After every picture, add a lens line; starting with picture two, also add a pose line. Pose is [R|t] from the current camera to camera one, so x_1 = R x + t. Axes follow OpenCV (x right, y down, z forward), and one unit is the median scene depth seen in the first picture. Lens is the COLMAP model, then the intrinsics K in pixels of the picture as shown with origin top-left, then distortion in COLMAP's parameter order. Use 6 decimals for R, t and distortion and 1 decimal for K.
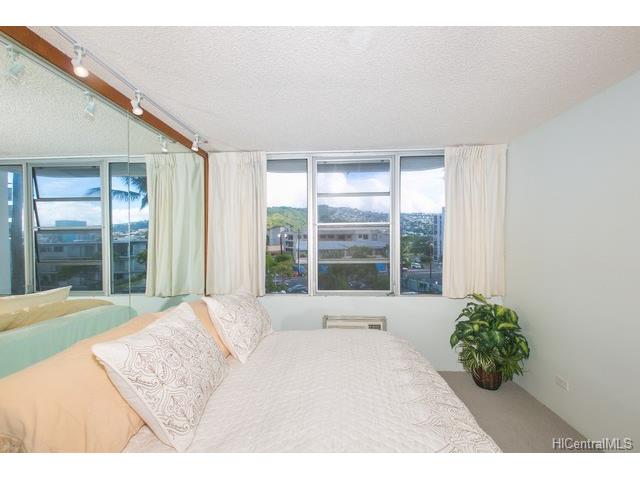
lens RADIAL K [[291.3, 0, 309.0], [0, 291.3, 242.9], [0, 0, 1]] dist [0.004620, -0.000829]
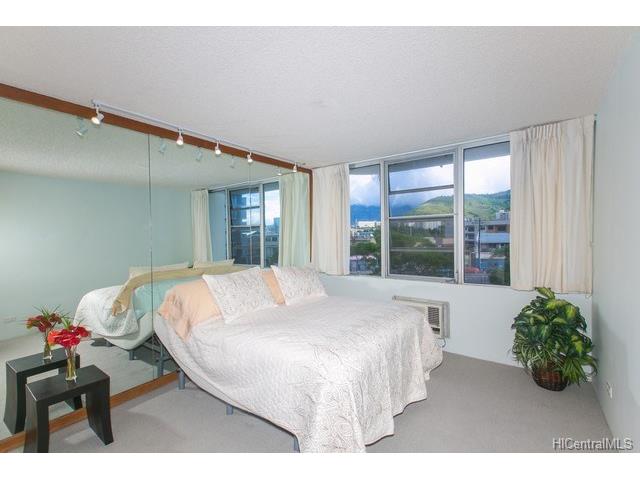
lens RADIAL K [[291.3, 0, 316.6], [0, 291.3, 242.9], [0, 0, 1]] dist [0.004620, -0.000829]
pose [[0.833574, 0.006523, -0.552369, 0.443695], [0.006775, 0.999734, 0.022030, 0.009171], [0.552366, -0.022105, 0.833309, -0.148792]]
